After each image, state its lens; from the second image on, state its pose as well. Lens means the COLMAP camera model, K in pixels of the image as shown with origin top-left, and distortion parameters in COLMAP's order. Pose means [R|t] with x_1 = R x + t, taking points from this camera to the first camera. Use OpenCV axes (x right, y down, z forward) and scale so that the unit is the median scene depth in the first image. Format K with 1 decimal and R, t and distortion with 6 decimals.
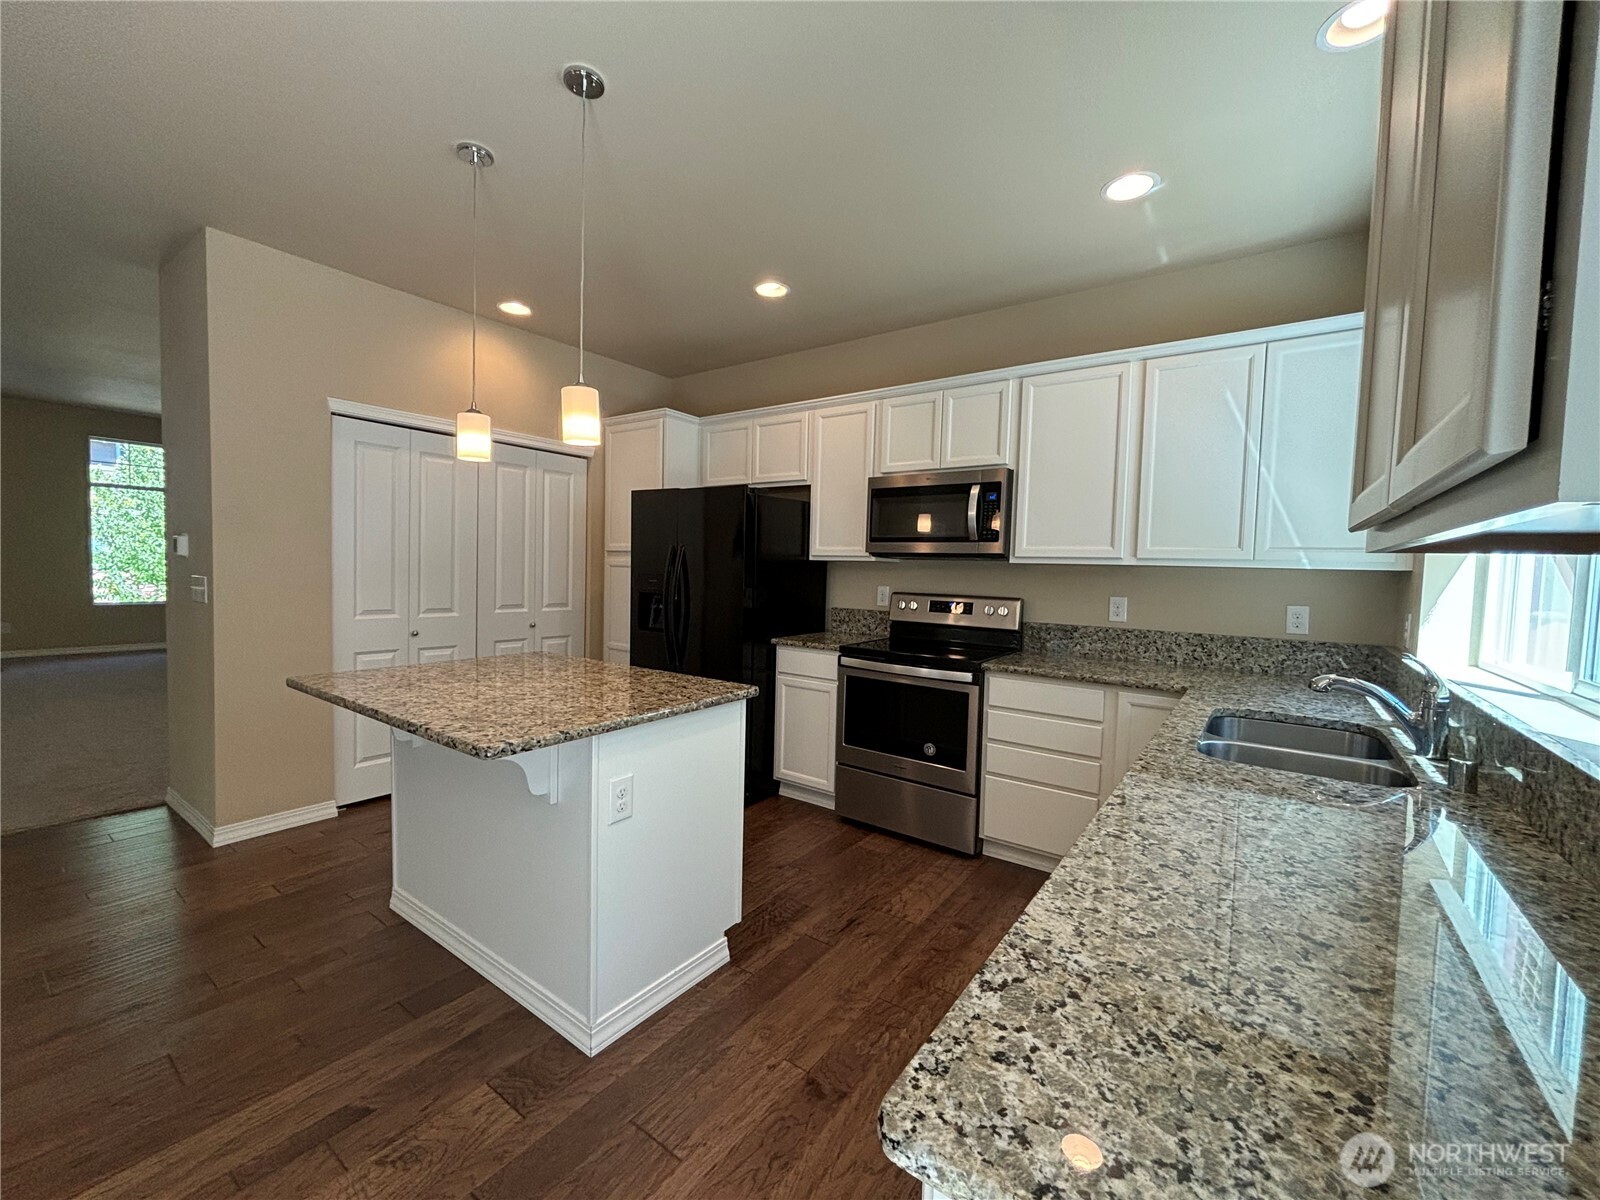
lens RADIAL K [[646.9, 0, 804.9], [0, 646.9, 598.7], [0, 0, 1]] dist [0.000188, -0.000156]
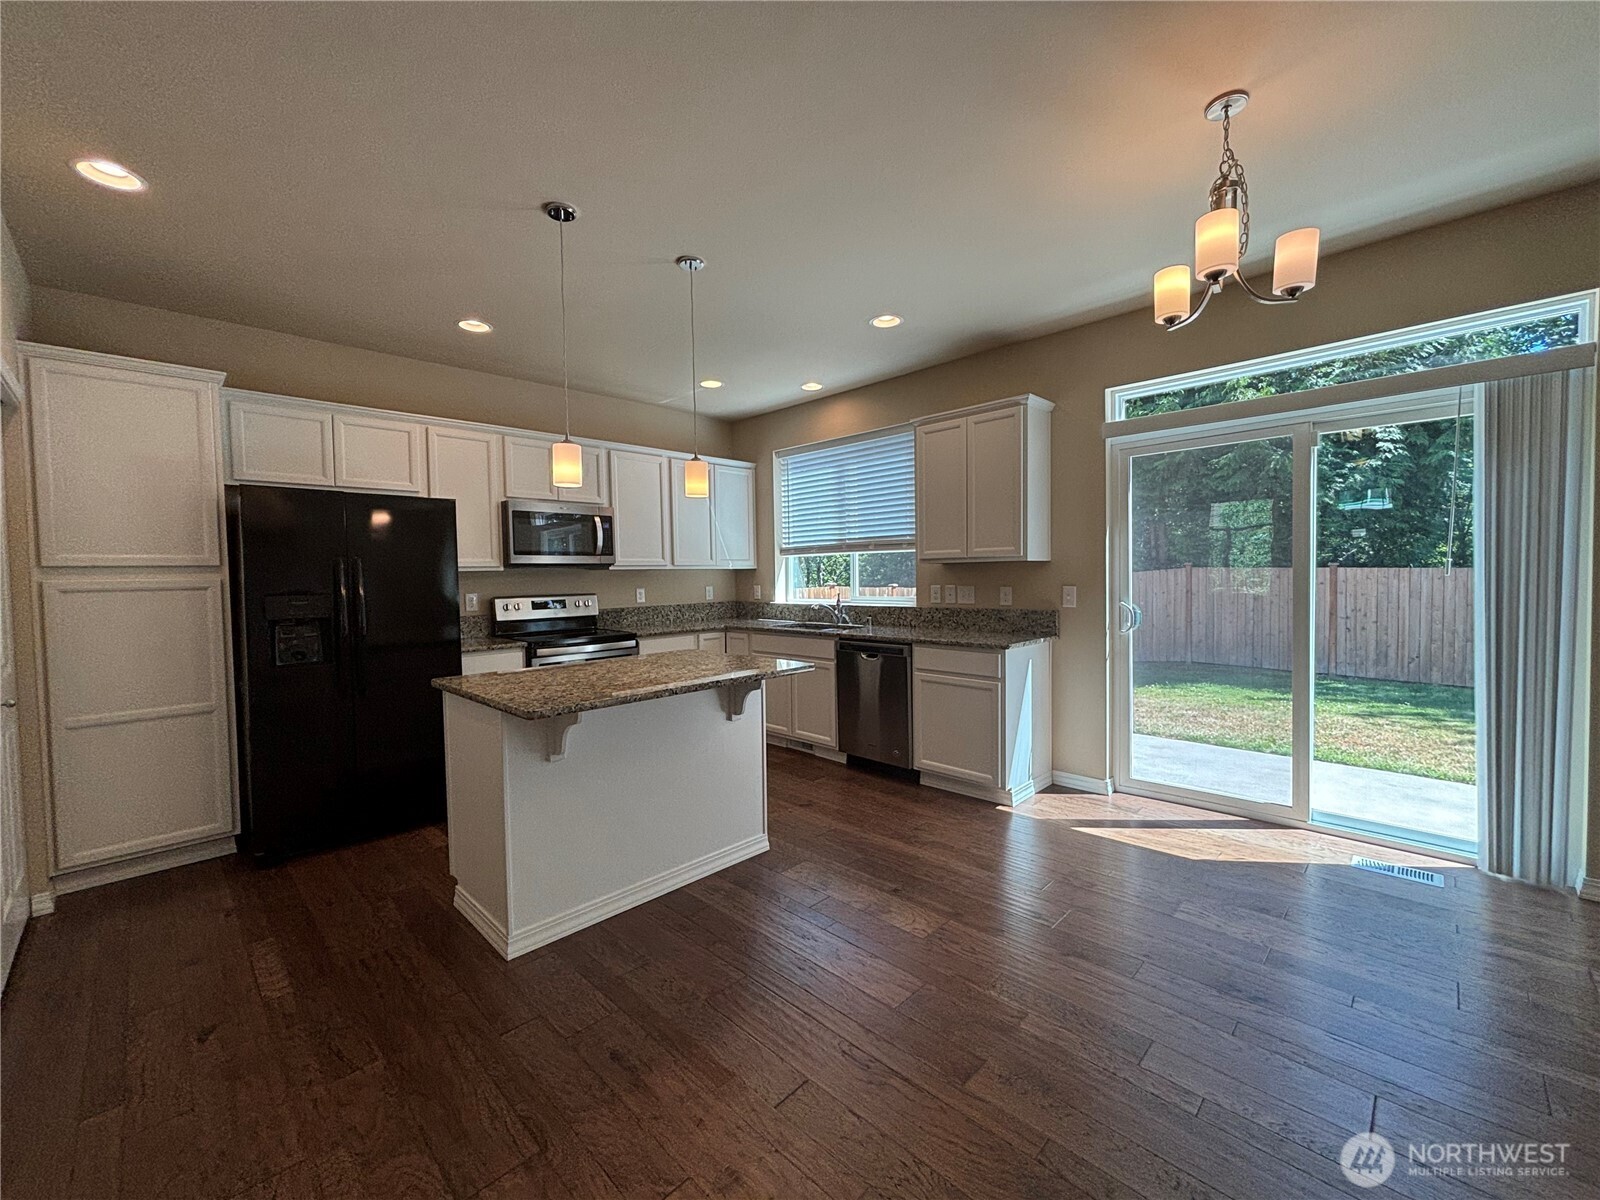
lens RADIAL K [[646.9, 0, 804.9], [0, 646.9, 598.7], [0, 0, 1]] dist [0.000188, -0.000156]
pose [[0.150977, -0.070131, 0.986046, -1.131133], [0.067535, 0.995881, 0.060490, -0.049161], [-0.986228, 0.057460, 0.155092, 0.319885]]
